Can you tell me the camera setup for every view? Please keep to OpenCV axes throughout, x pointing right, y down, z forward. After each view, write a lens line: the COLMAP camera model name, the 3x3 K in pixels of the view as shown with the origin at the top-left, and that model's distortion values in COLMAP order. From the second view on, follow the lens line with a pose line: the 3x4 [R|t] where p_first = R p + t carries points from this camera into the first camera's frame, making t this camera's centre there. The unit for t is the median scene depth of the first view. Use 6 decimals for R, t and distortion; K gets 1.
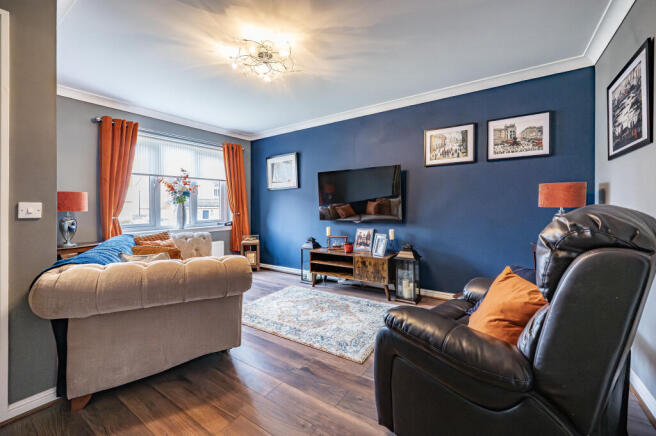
lens RADIAL K [[269.1, 0, 328.5], [0, 269.1, 202.7], [0, 0, 1]] dist [-0.000219, 0.000084]
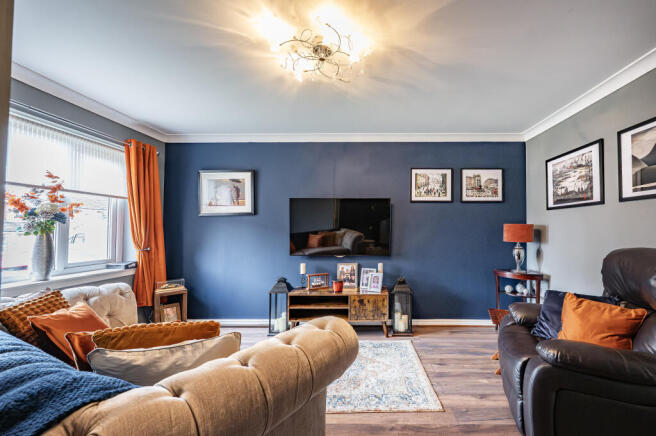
lens RADIAL K [[277.8, 0, 370.6], [0, 277.8, 221.5], [0, 0, 1]] dist [-0.002242, -0.000291]
pose [[0.828346, 0.030938, 0.559362, -0.389283], [-0.015804, 0.999367, -0.031871, -0.020907], [-0.559994, 0.017560, 0.828311, 0.188237]]
